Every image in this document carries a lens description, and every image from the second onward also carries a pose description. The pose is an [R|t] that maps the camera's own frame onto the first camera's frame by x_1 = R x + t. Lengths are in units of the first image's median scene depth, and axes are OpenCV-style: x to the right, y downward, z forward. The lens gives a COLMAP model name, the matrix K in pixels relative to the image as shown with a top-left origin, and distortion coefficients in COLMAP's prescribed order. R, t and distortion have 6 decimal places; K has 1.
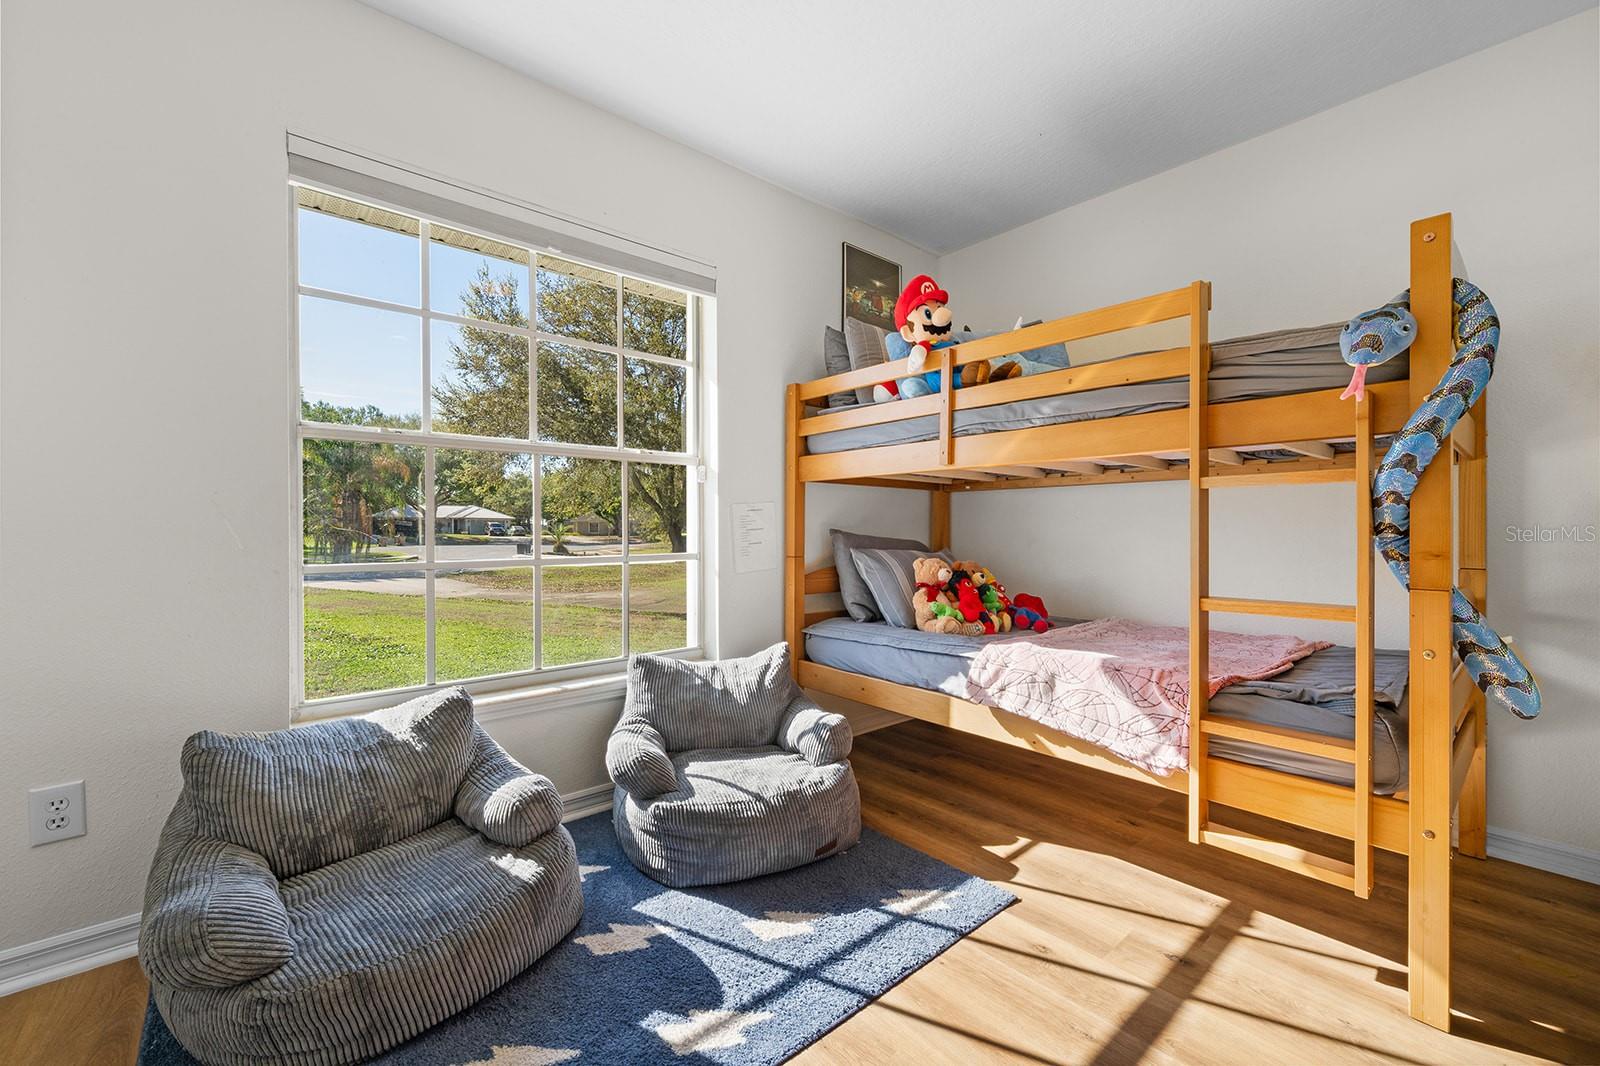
lens RADIAL K [[648.6, 0, 796.5], [0, 648.6, 531.7], [0, 0, 1]] dist [-0.000489, -0.000227]
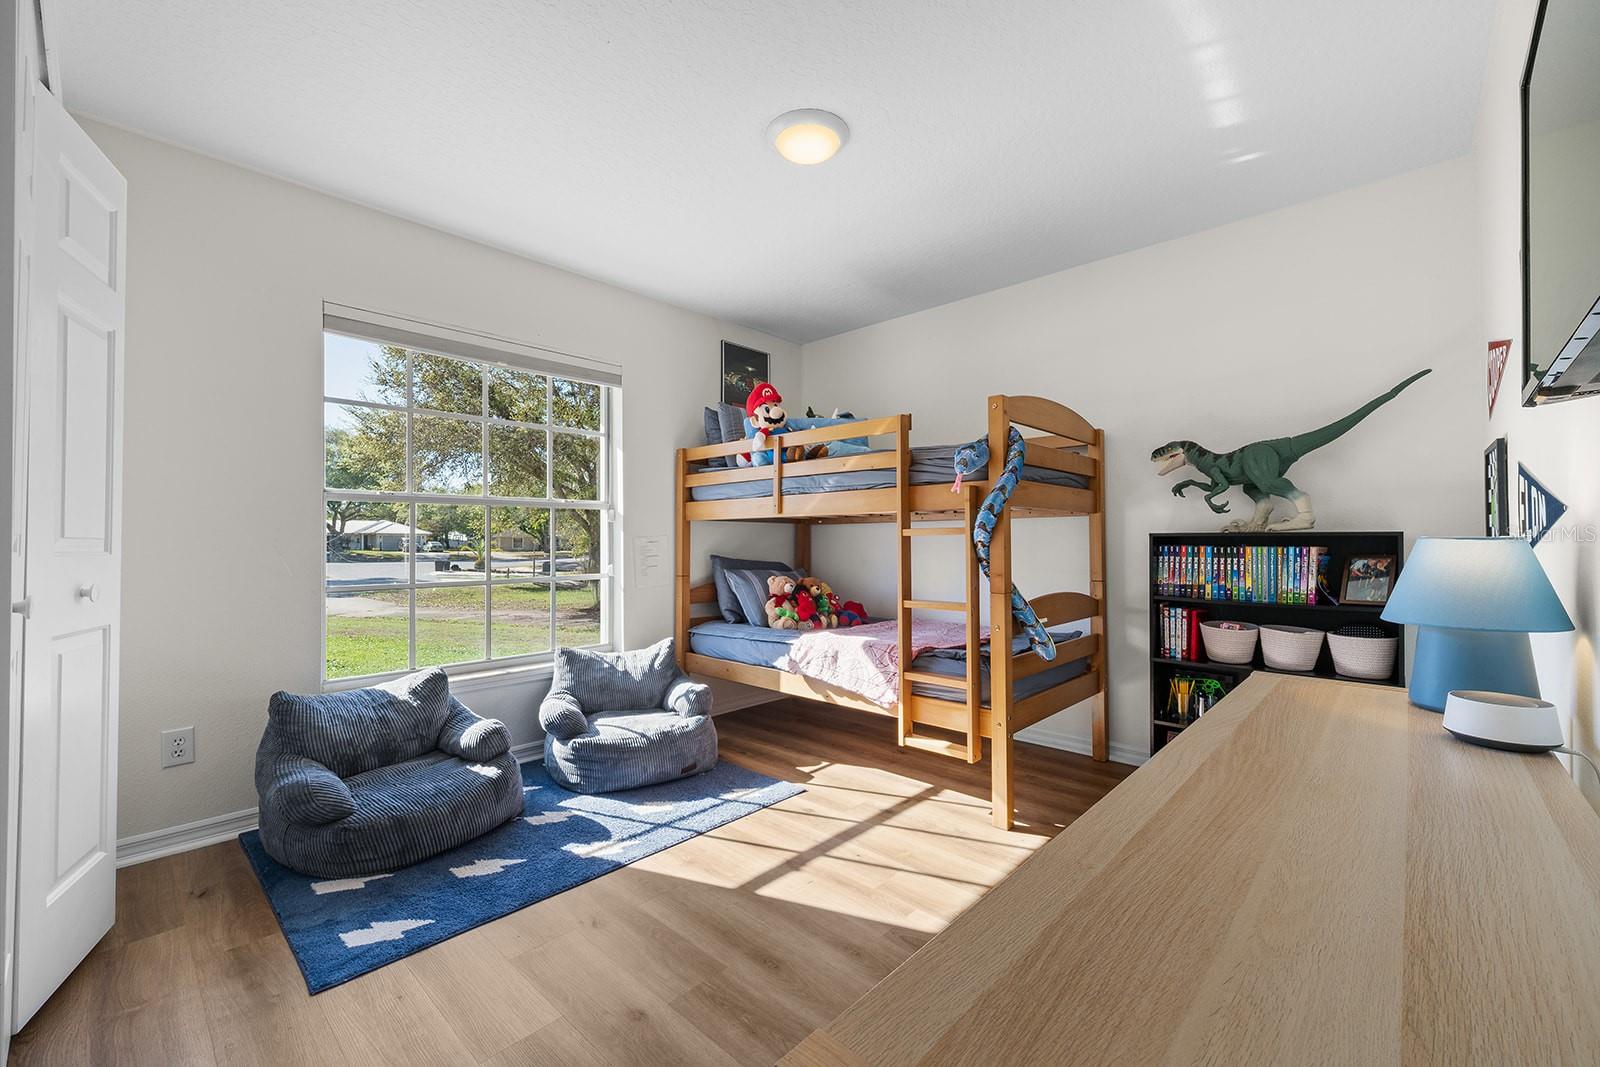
lens RADIAL K [[648.6, 0, 796.5], [0, 648.6, 532.2], [0, 0, 1]] dist [-0.000489, -0.000227]
pose [[0.994699, -0.002040, 0.102810, 0.140545], [0.004263, 0.999762, -0.021409, -0.033427], [-0.102742, 0.021734, 0.994471, -0.548381]]
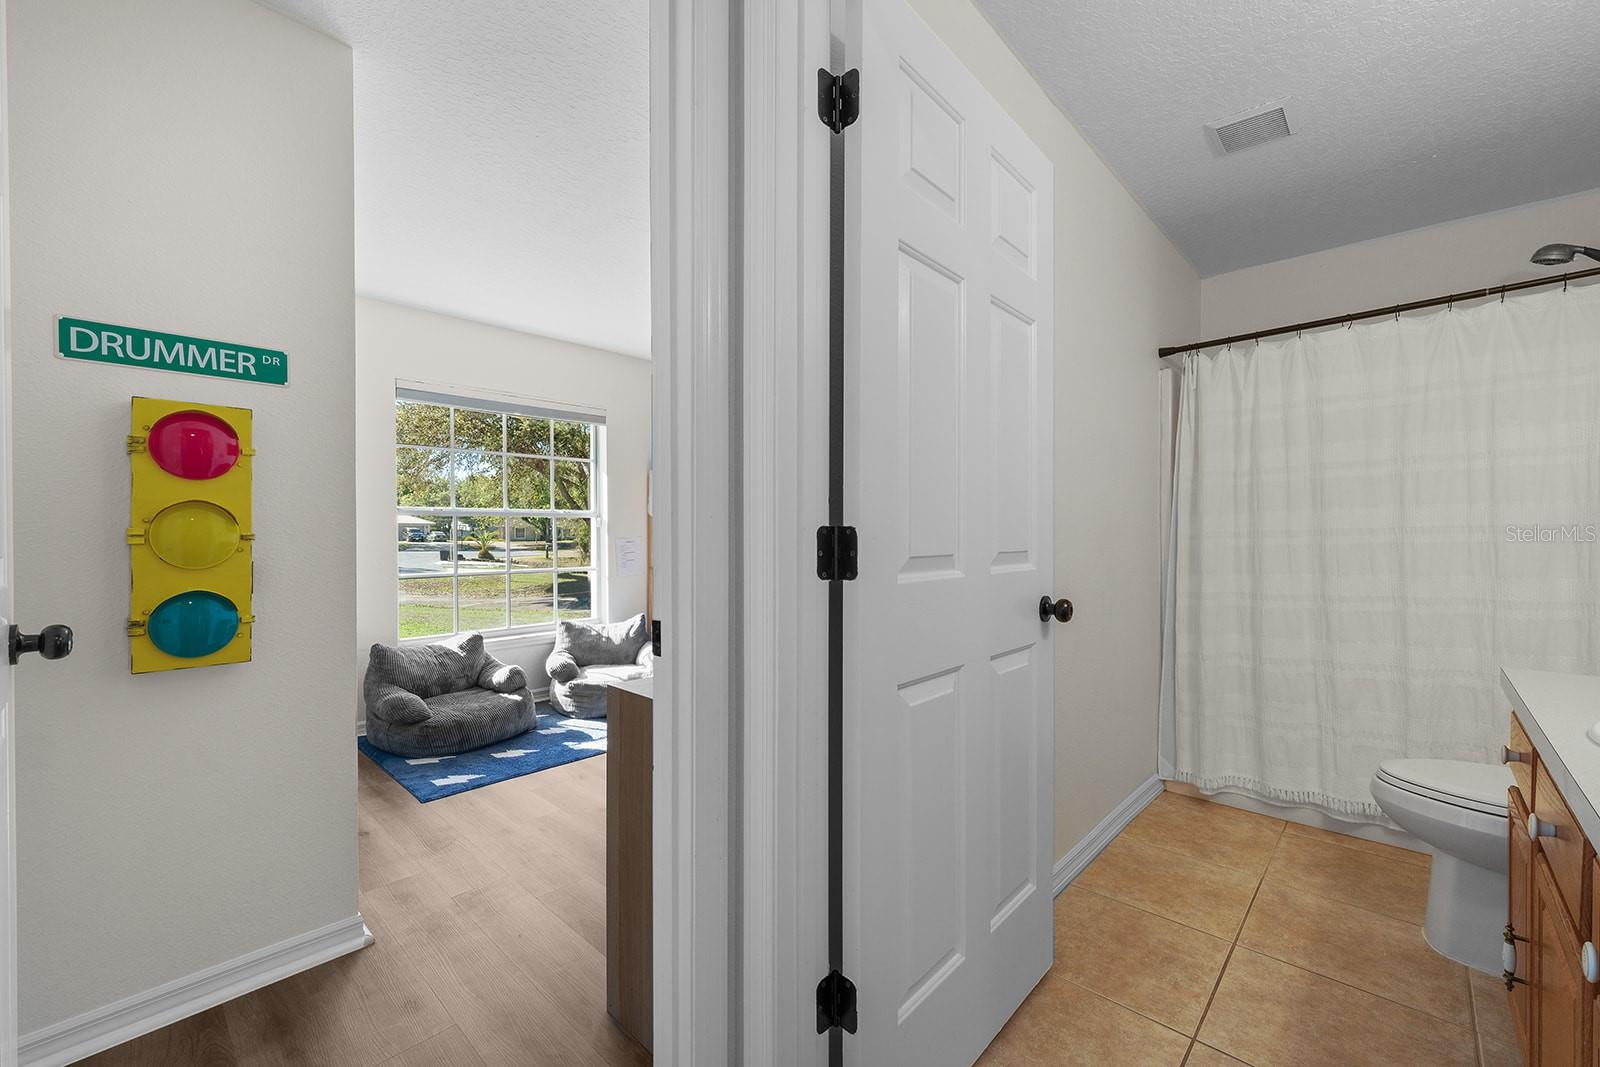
lens RADIAL K [[643.6, 0, 793.8], [0, 643.6, 537.2], [0, 0, 1]] dist [-0.000160, -0.000061]
pose [[0.995071, -0.001969, 0.099150, 0.303032], [0.001867, 0.999998, 0.001125, -0.068705], [-0.099152, -0.000934, 0.995072, -1.172651]]
